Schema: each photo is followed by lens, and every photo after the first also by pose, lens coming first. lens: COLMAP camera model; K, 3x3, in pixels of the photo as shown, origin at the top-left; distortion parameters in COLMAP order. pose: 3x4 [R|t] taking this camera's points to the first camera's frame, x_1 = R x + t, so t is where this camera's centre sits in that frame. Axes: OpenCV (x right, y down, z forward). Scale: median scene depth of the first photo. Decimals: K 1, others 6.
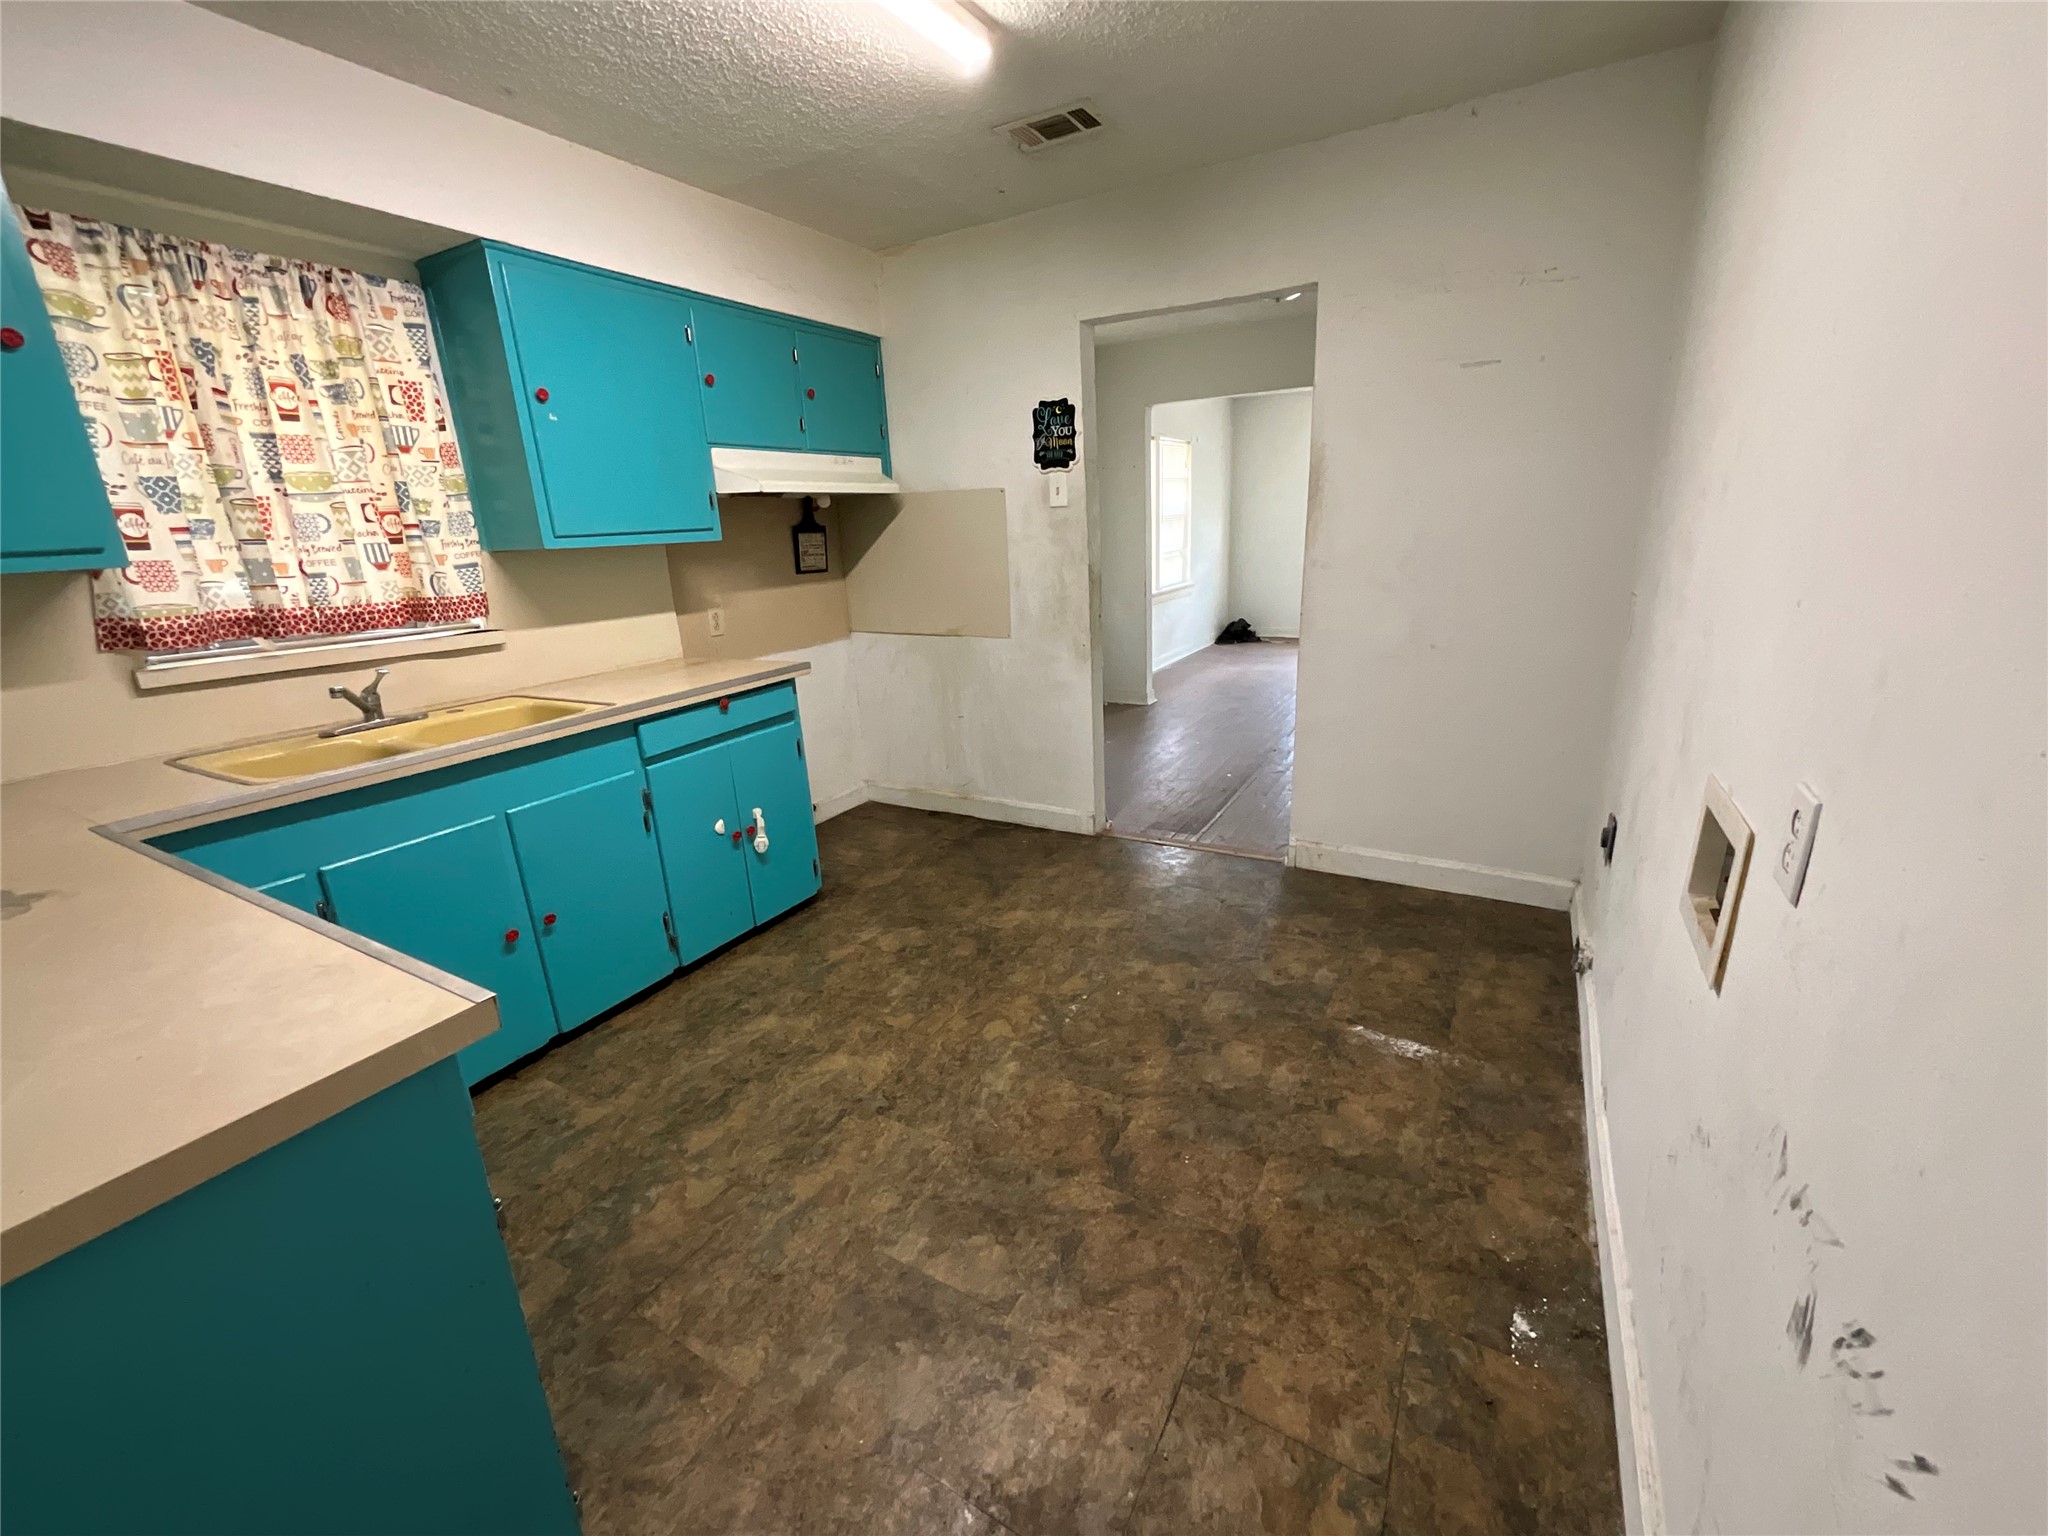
lens RADIAL K [[827.2, 0, 1019.1], [0, 827.2, 774.3], [0, 0, 1]] dist [0.000149, 0.000440]
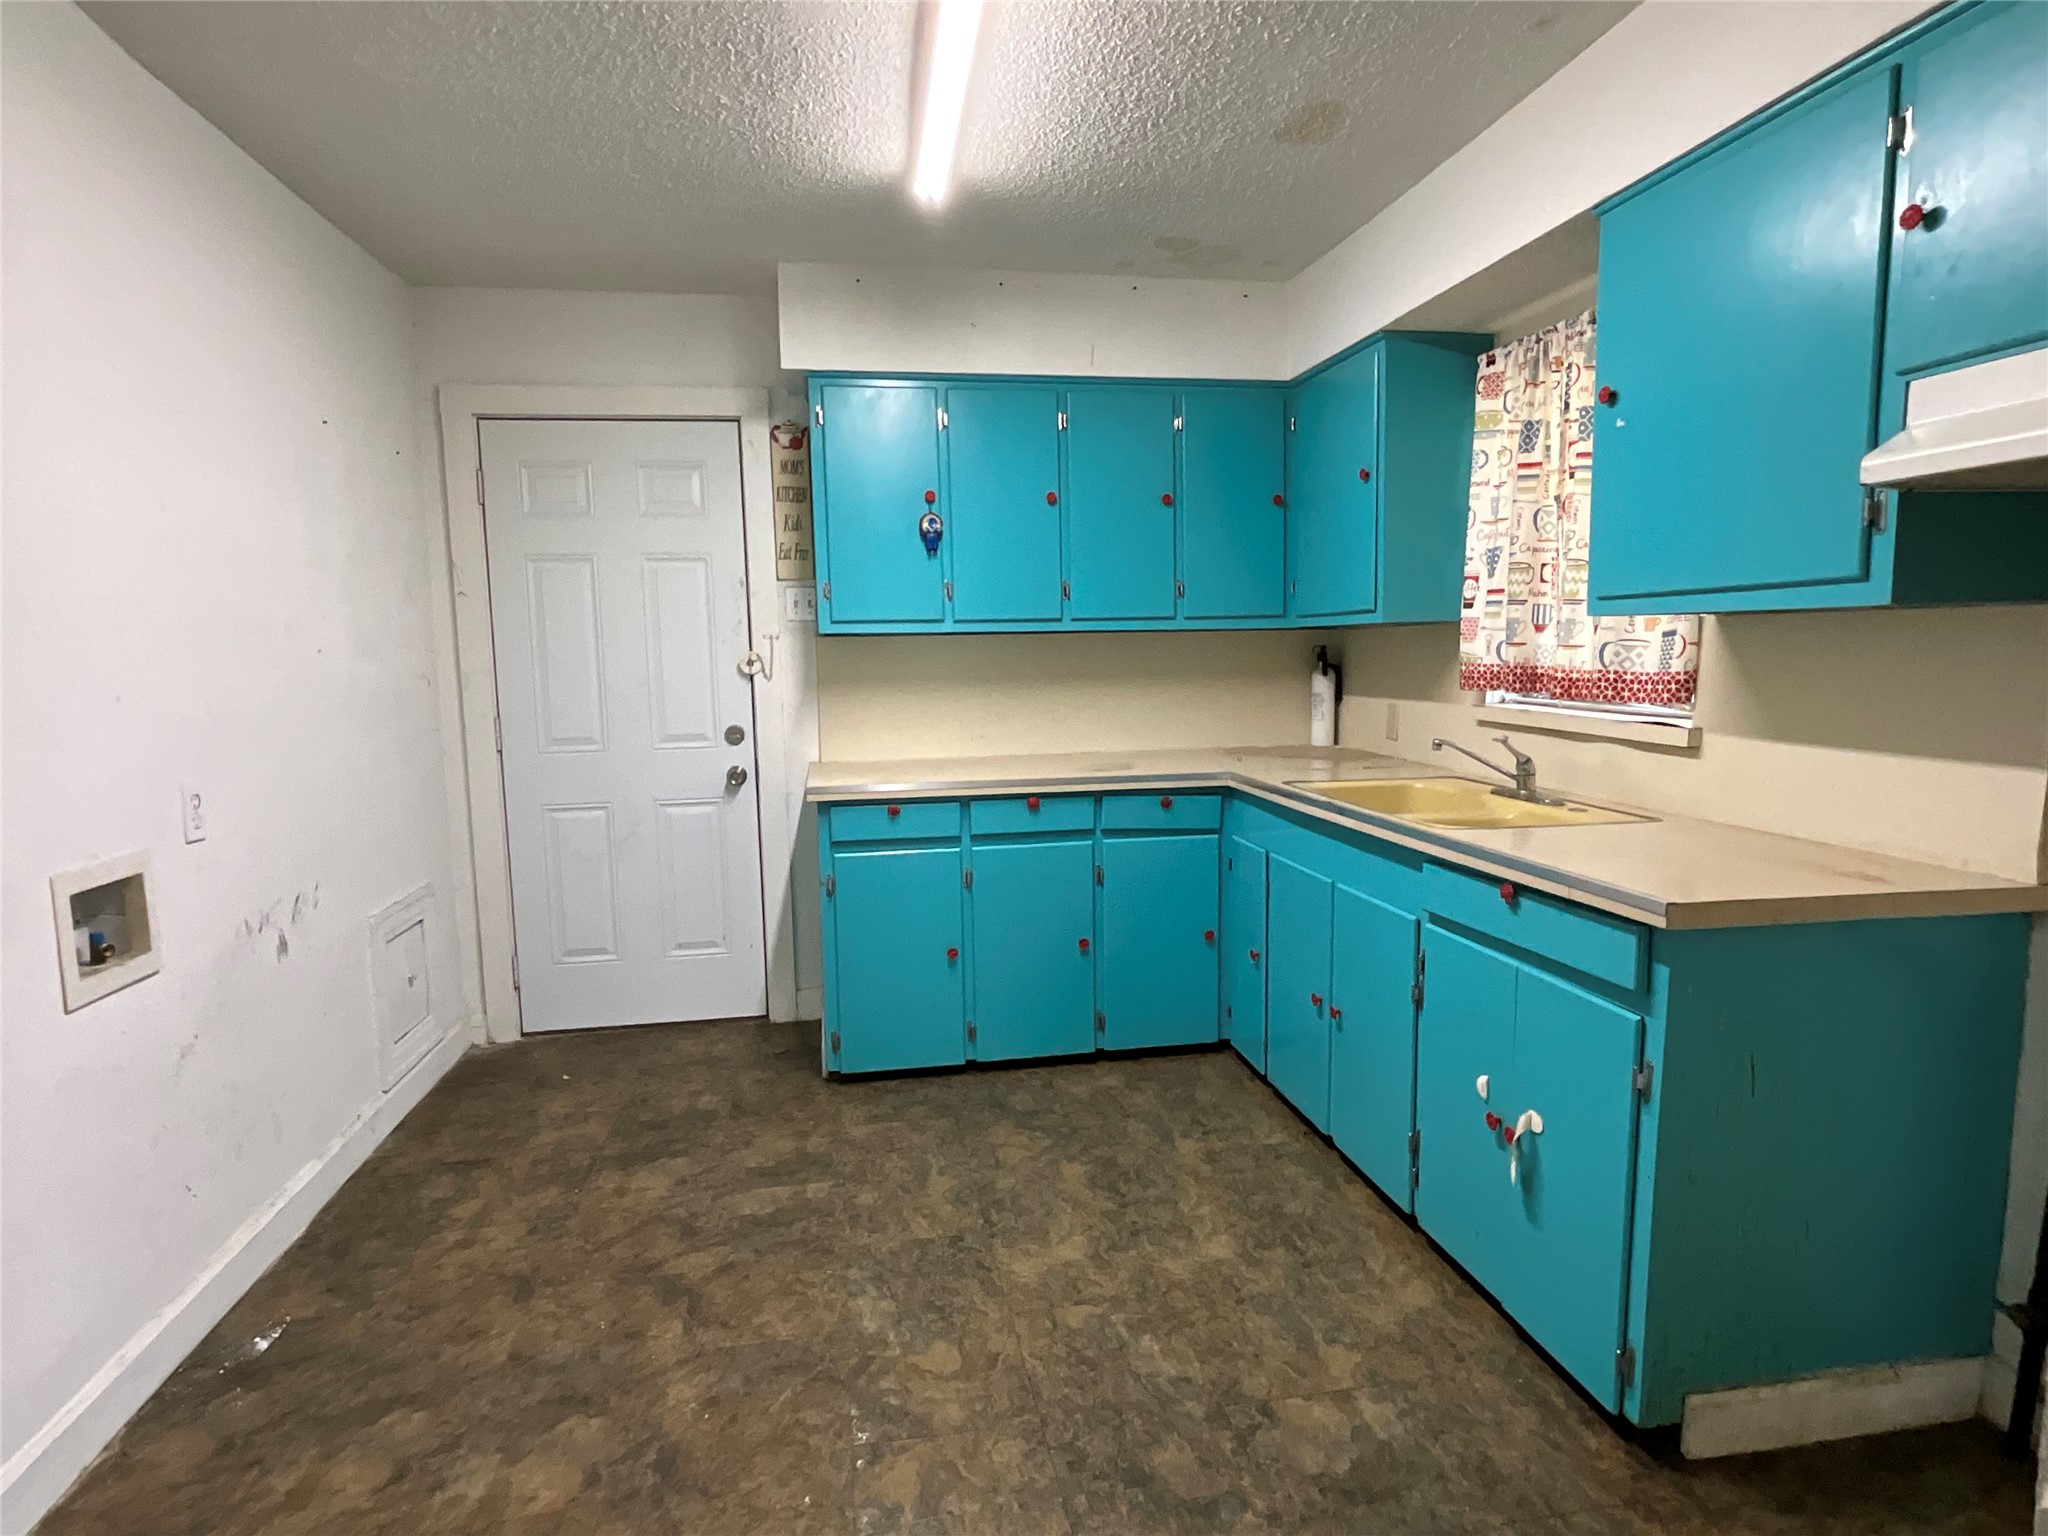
lens RADIAL K [[1094.9, 0, 1029.3], [0, 1094.9, 772.5], [0, 0, 1]] dist [-0.002258, 0.003004]
pose [[-0.756594, 0.129516, -0.640930, 0.475693], [-0.143760, 0.923257, 0.356271, -0.502398], [0.637886, 0.361693, -0.679912, 1.680320]]
